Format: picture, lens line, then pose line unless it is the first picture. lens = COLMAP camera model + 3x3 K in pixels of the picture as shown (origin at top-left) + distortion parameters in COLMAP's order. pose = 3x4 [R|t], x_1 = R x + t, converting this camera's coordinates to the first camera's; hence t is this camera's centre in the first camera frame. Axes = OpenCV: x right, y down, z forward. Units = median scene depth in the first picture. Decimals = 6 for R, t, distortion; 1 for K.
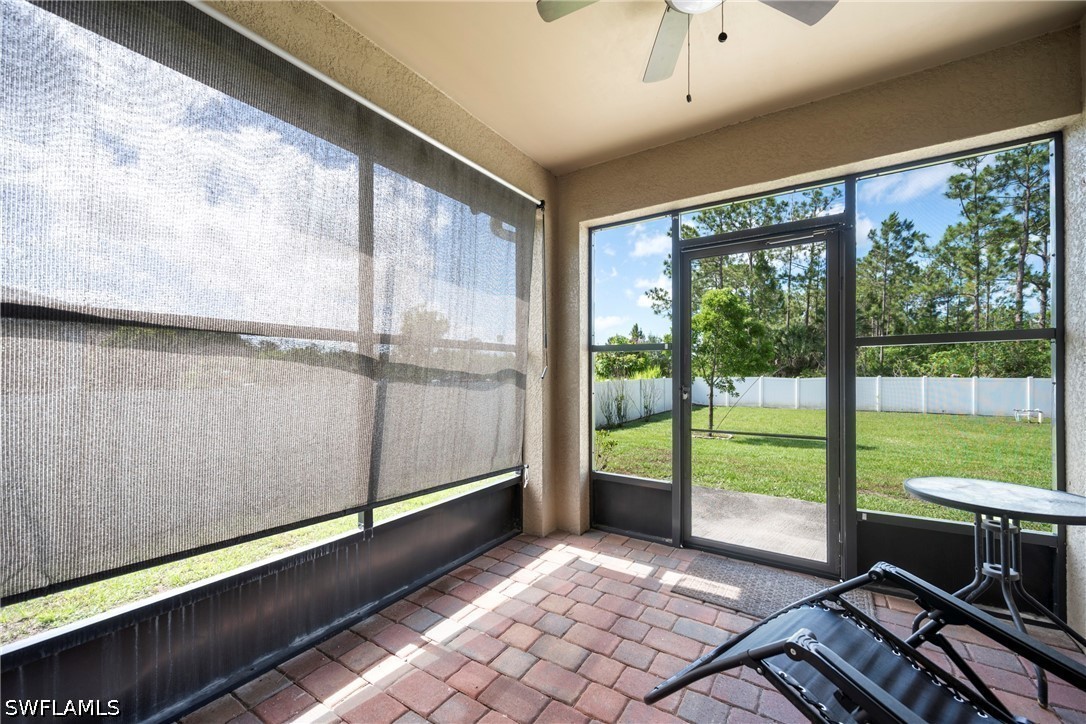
lens RADIAL K [[430.2, 0, 545.6], [0, 430.2, 366.4], [0, 0, 1]] dist [0.001438, 0.000319]
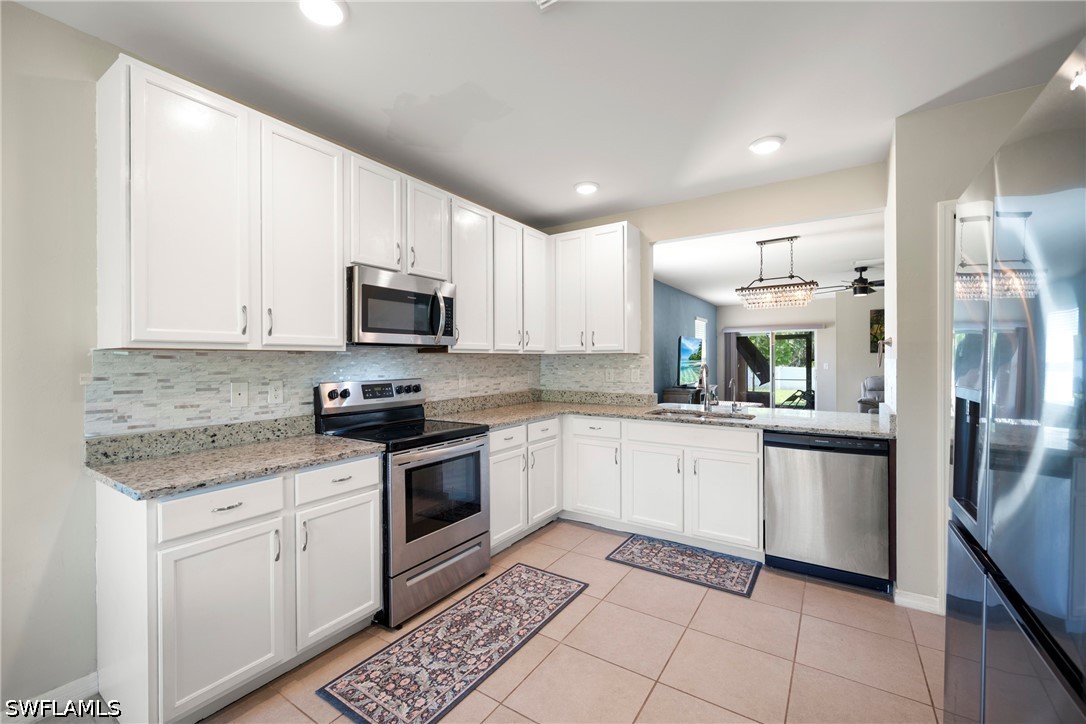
lens RADIAL K [[455.9, 0, 526.9], [0, 455.9, 361.9], [0, 0, 1]] dist [0.001999, 0.000079]
pose [[0.999569, -0.002022, -0.029284, -1.869109], [0.002374, 0.999925, 0.011976, -0.078457], [0.029258, -0.012041, 0.999499, -3.373475]]
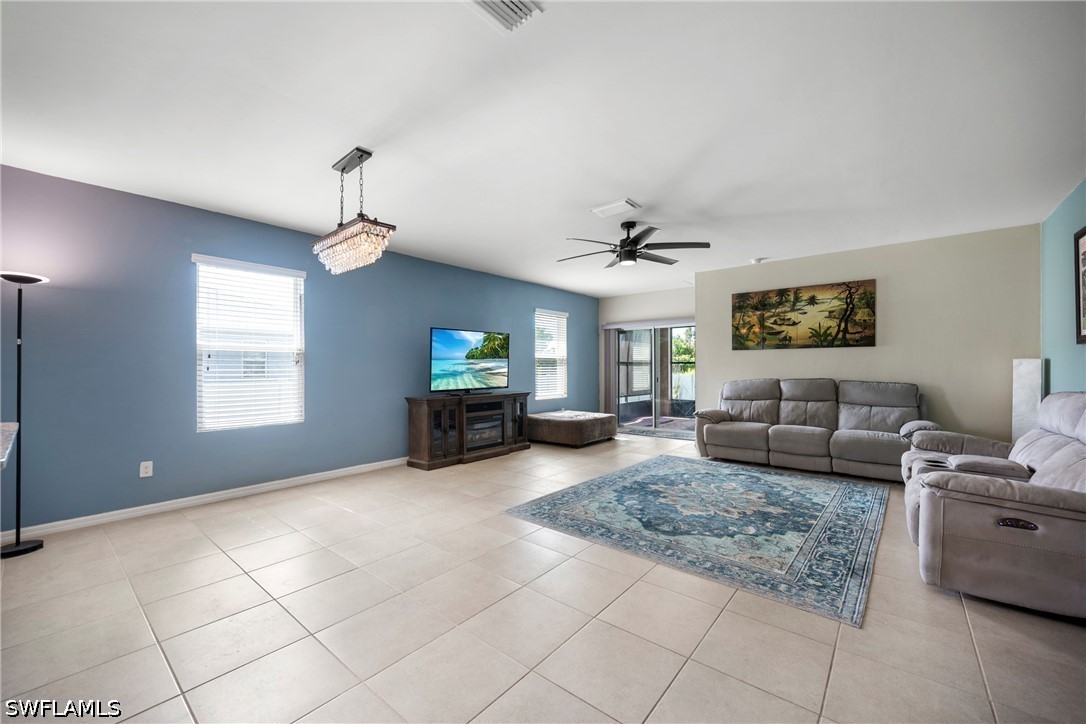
lens RADIAL K [[430.2, 0, 545.6], [0, 430.2, 366.4], [0, 0, 1]] dist [0.001438, 0.000319]
pose [[0.992987, -0.001857, -0.118210, -0.502113], [0.002598, 0.999978, 0.006115, -0.035359], [0.118196, -0.006380, 0.992970, -2.625918]]
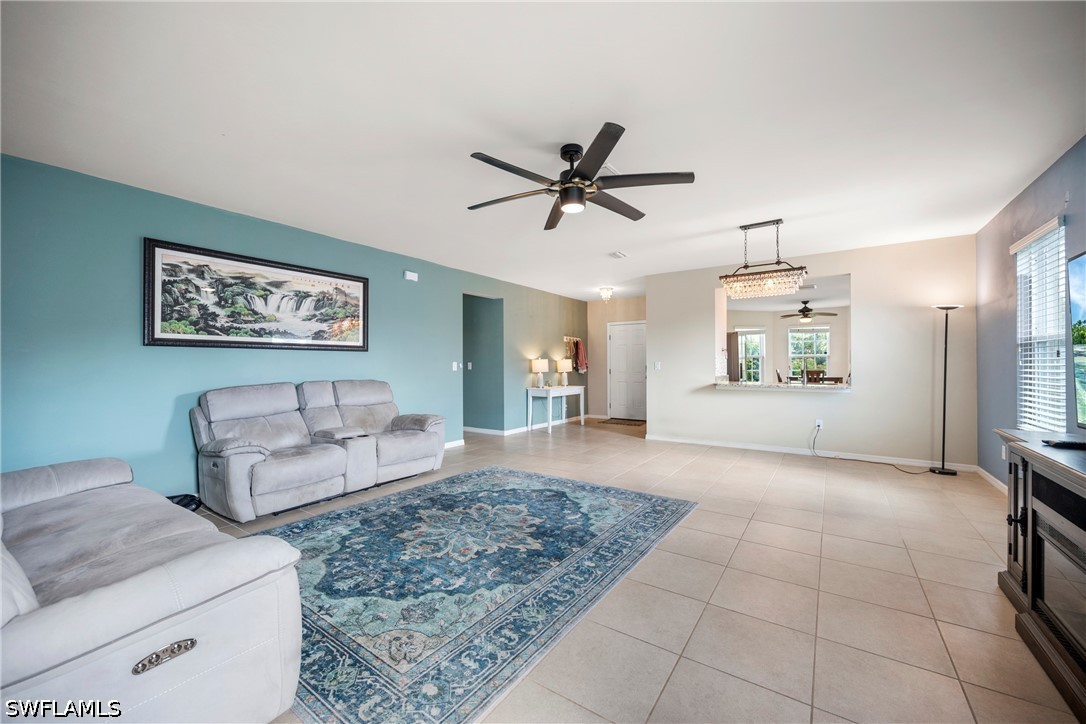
lens RADIAL K [[419.6, 0, 545.6], [0, 419.6, 363.8], [0, 0, 1]] dist [-0.000386, -0.000067]
pose [[-0.999597, 0.005328, 0.027867, -0.369482], [0.005030, 0.999929, -0.010766, -0.016871], [-0.027923, -0.010621, -0.999554, -0.357347]]
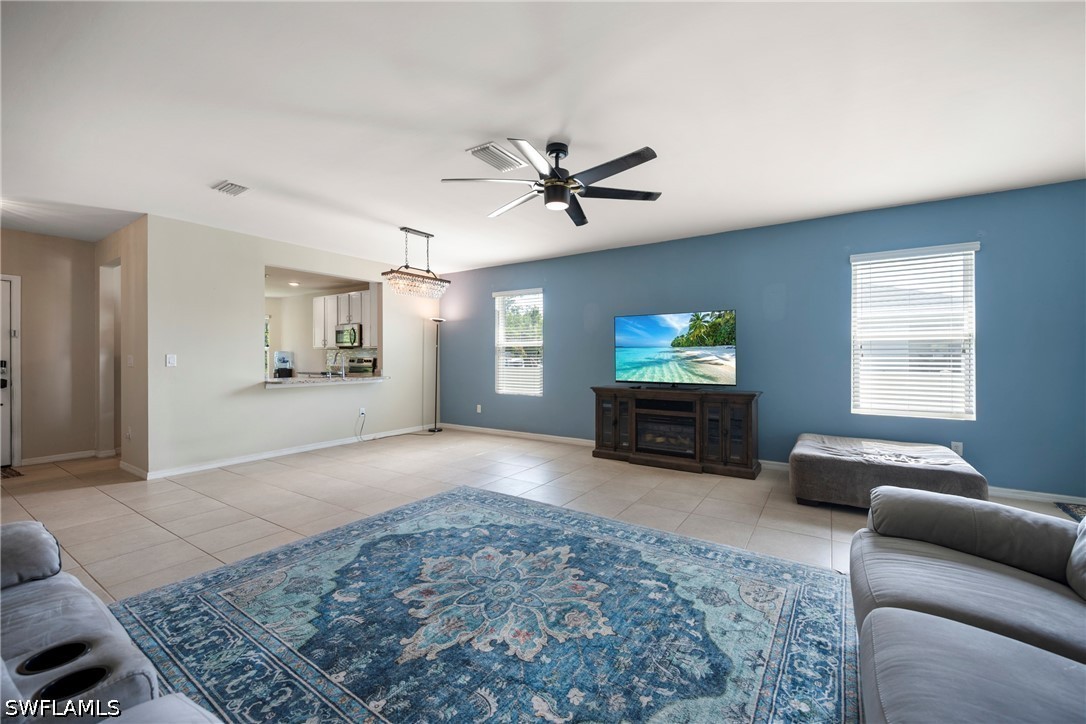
lens RADIAL K [[432.6, 0, 550.1], [0, 432.6, 359.0], [0, 0, 1]] dist [0.001203, 0.000046]
pose [[-0.005393, 0.007384, -0.999958, 0.532413], [0.010294, 0.999920, 0.007328, -0.029604], [0.999932, -0.010254, -0.005469, -1.250826]]
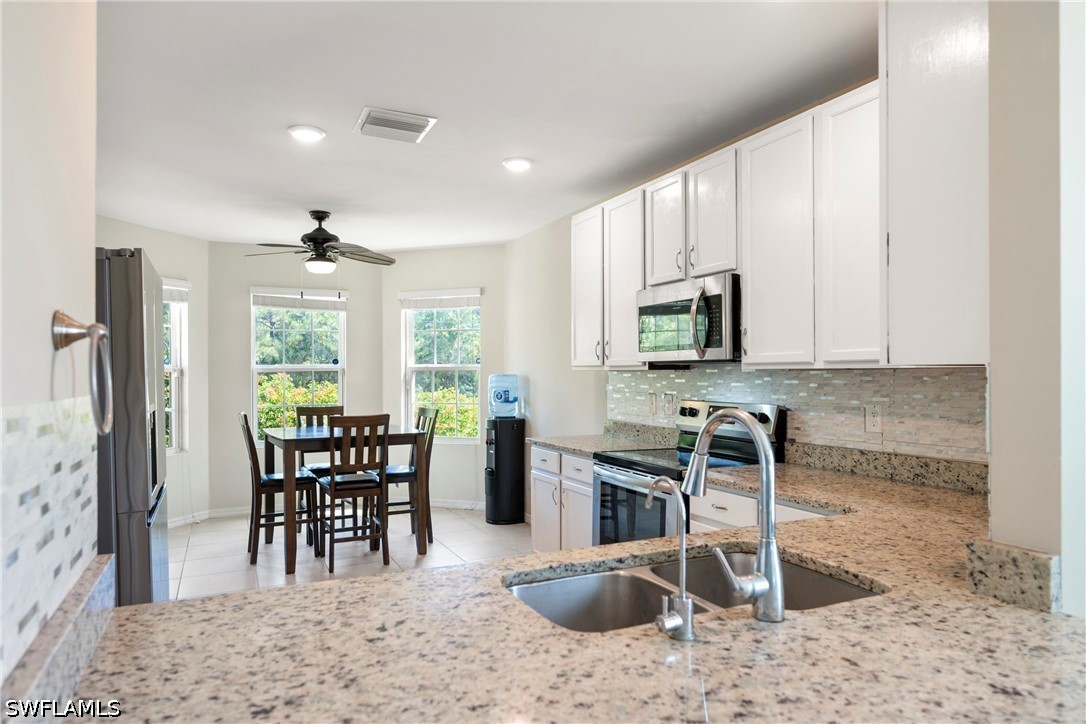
lens RADIAL K [[674.5, 0, 543.0], [0, 674.5, 362.0], [0, 0, 1]] dist [0.001873, 0.000133]
pose [[-0.526399, -0.007473, -0.850205, -1.035520], [0.012130, 0.999794, -0.016297, -0.085366], [0.850151, -0.018891, -0.526199, -2.109020]]
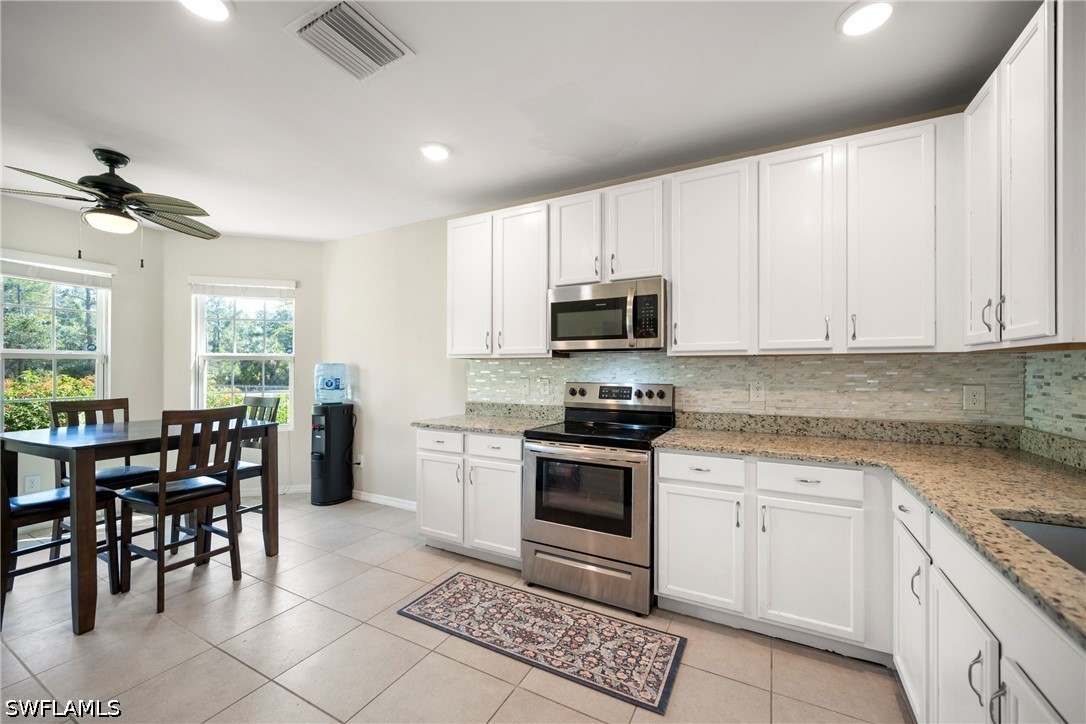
lens RADIAL K [[430.2, 0, 545.6], [0, 430.2, 366.4], [0, 0, 1]] dist [0.001438, 0.000319]
pose [[0.074885, -0.001958, -0.997190, -1.264253], [0.005847, 0.999982, -0.001525, -0.067115], [0.997175, -0.005717, 0.074896, -2.685850]]
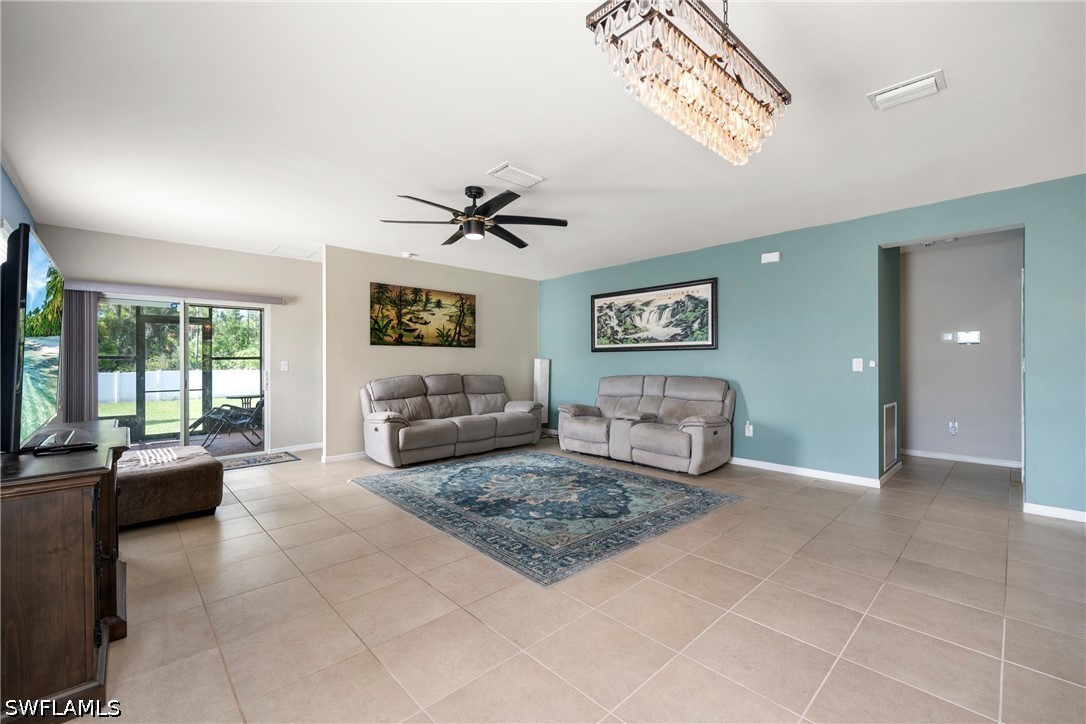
lens RADIAL K [[448.5, 0, 543.0], [0, 448.5, 362.0], [0, 0, 1]] dist [0.000929, -0.000024]
pose [[0.239494, 0.001784, 0.970896, -1.497158], [-0.006601, 0.999978, -0.000209, -0.030146], [-0.970875, -0.006359, 0.239500, -1.695209]]
